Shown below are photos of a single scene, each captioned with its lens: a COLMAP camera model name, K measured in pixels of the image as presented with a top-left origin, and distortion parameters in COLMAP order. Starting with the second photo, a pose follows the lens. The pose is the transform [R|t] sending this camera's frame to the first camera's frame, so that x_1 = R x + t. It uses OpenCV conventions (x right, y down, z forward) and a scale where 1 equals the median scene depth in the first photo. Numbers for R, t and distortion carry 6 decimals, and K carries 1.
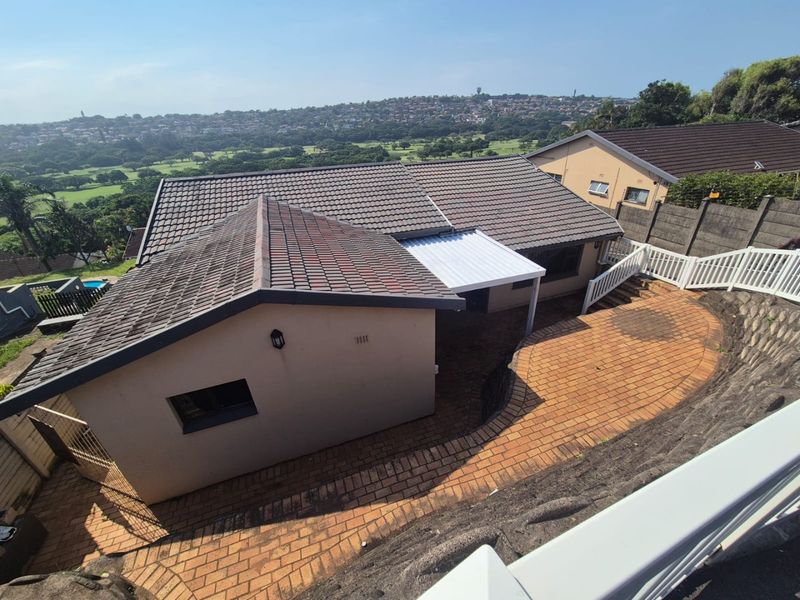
lens RADIAL K [[327.4, 0, 402.9], [0, 327.4, 300.9], [0, 0, 1]] dist [-0.002562, 0.001145]
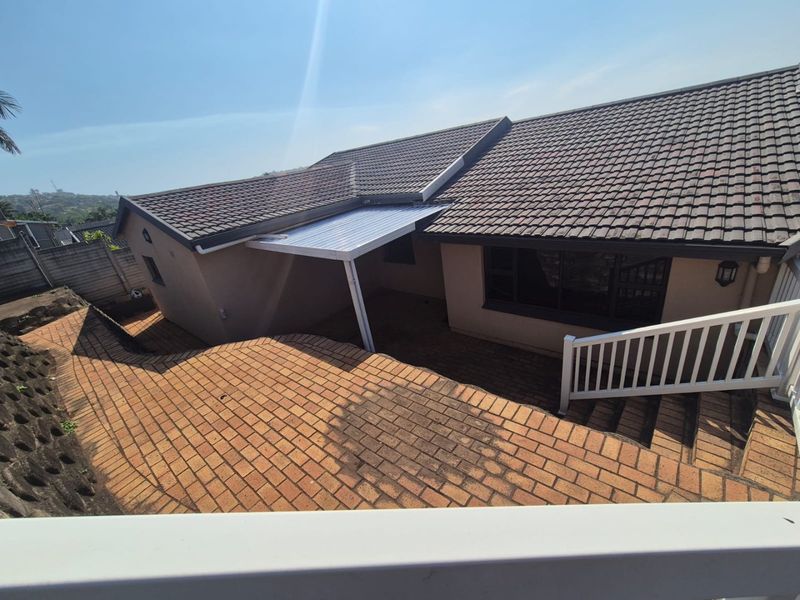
lens RADIAL K [[327.4, 0, 402.3], [0, 327.4, 298.9], [0, 0, 1]] dist [-0.002562, 0.001145]
pose [[0.502621, 0.304538, -0.809092, 1.491868], [-0.301272, 0.938933, 0.166254, -0.211655], [0.810313, 0.160194, 0.563675, 1.104348]]
